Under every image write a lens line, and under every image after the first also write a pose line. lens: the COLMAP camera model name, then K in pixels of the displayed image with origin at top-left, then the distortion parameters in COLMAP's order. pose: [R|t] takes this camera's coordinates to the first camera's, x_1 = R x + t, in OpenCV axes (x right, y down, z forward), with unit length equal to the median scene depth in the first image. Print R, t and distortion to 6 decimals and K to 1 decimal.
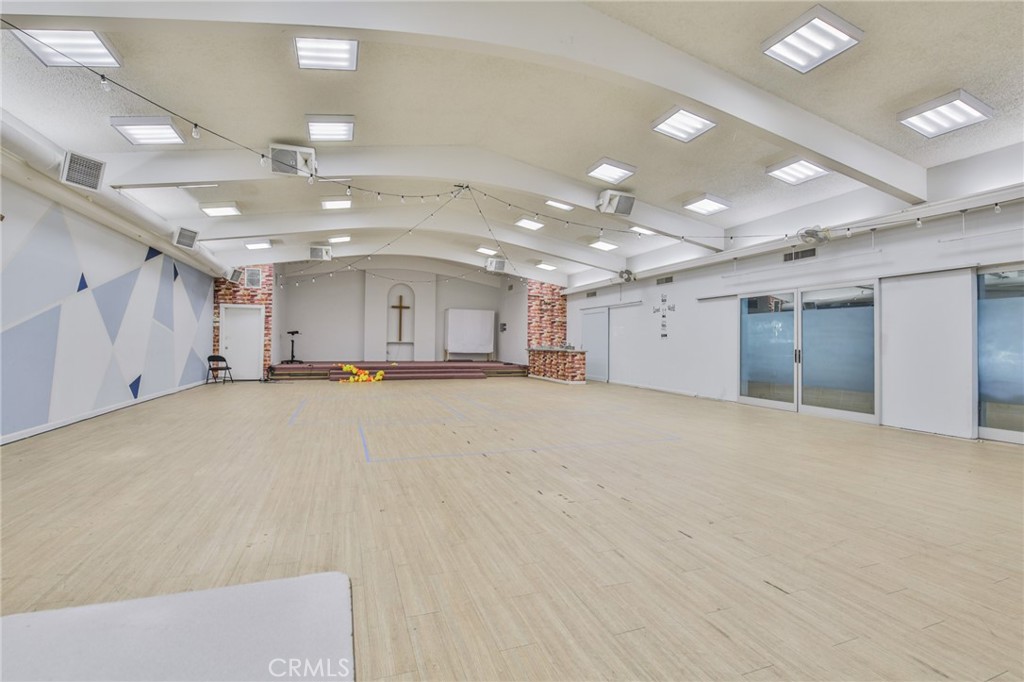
lens RADIAL K [[469.1, 0, 513.8], [0, 469.1, 333.6], [0, 0, 1]] dist [-0.006559, -0.008170]
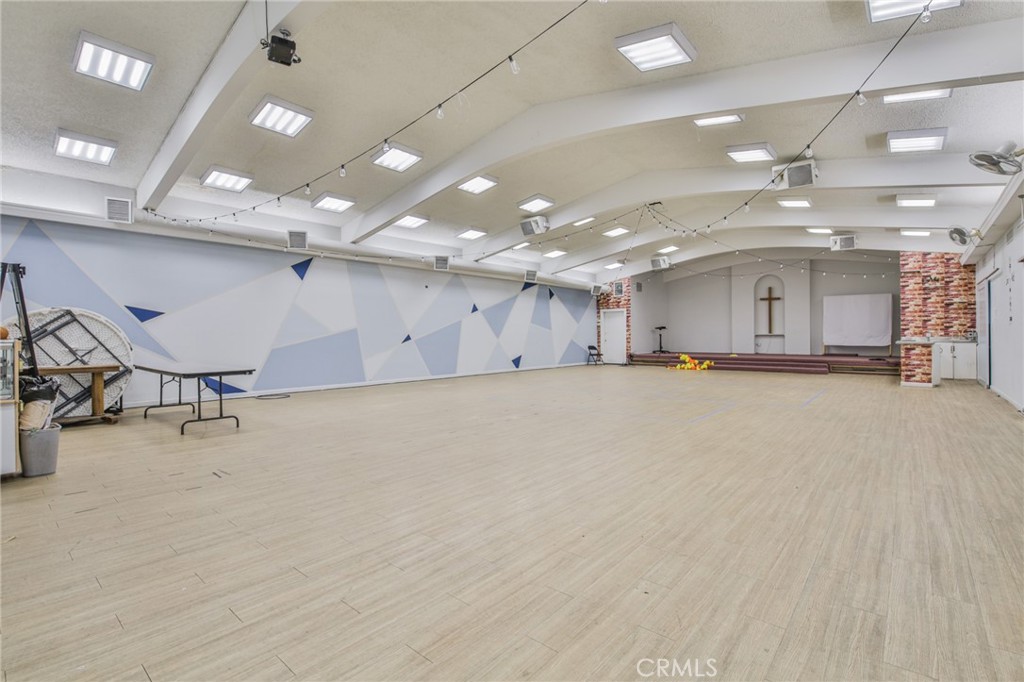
lens RADIAL K [[469.1, 0, 506.0], [0, 469.1, 335.9], [0, 0, 1]] dist [-0.006559, -0.008170]
pose [[0.480691, -0.012141, -0.876806, 0.597495], [0.027053, 0.999634, 0.000989, 0.008734], [0.876473, -0.024195, 0.480843, 0.071416]]
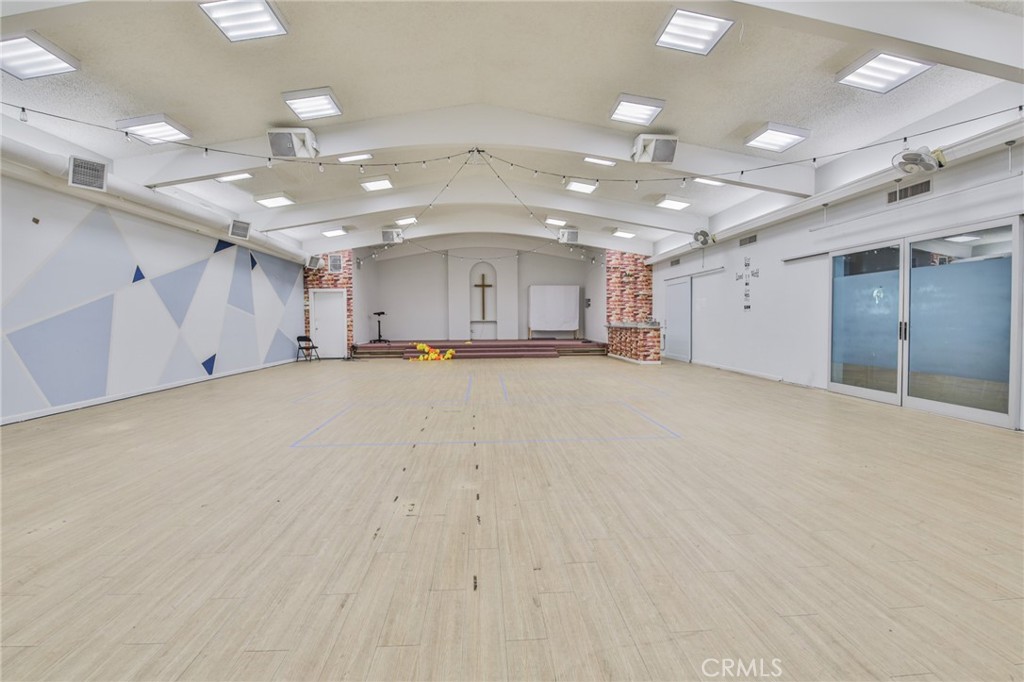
lens RADIAL K [[469.1, 0, 513.7], [0, 469.1, 335.3], [0, 0, 1]] dist [-0.006559, -0.008170]
pose [[0.959595, -0.009093, -0.281239, 0.171731], [0.023636, 0.998550, 0.048364, 0.004065], [0.280391, -0.053057, 0.958418, 0.094452]]
